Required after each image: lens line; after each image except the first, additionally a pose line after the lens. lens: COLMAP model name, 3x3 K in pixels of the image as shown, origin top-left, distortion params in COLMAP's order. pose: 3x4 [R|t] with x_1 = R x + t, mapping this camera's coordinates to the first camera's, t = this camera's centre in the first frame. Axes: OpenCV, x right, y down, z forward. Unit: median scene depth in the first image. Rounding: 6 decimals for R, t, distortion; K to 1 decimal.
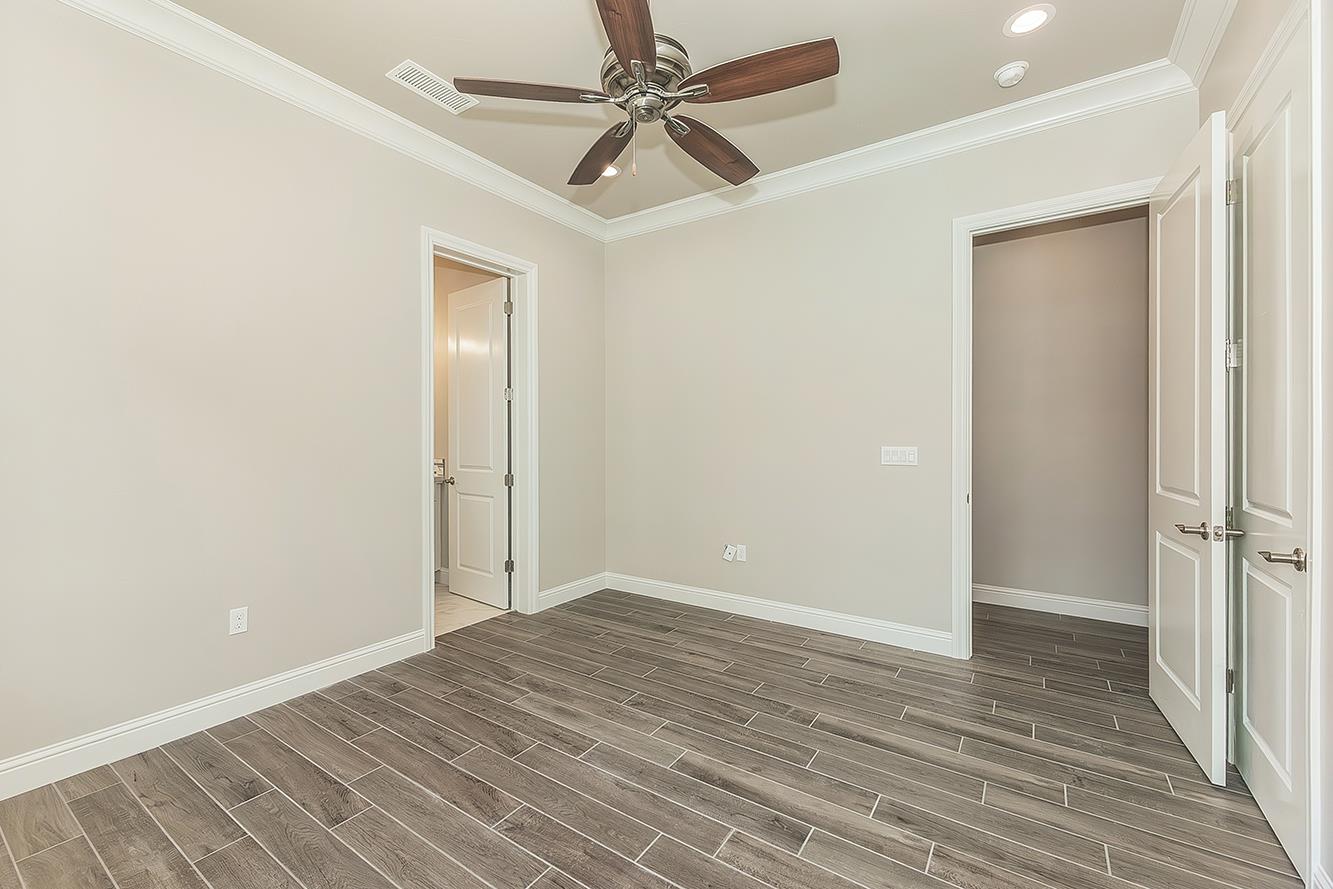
lens RADIAL K [[559.6, 0, 664.3], [0, 559.6, 441.4], [0, 0, 1]] dist [0.001585, -0.000223]
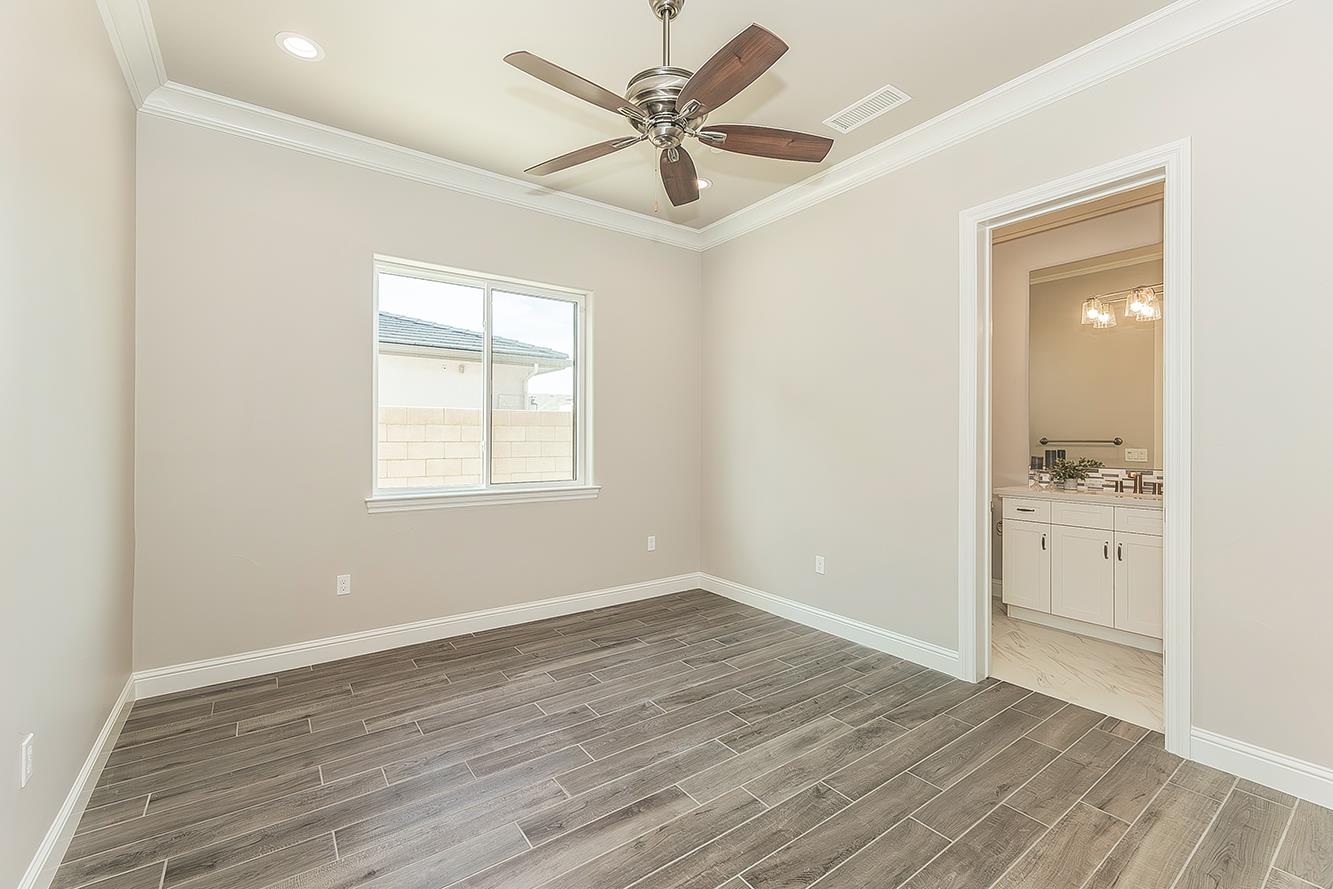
lens RADIAL K [[559.6, 0, 662.7], [0, 559.6, 432.9], [0, 0, 1]] dist [0.001585, -0.000223]
pose [[-0.352728, -0.005367, -0.935711, 0.823366], [-0.011413, 0.999934, -0.001433, -0.034199], [0.935656, 0.010174, -0.352765, 1.147203]]
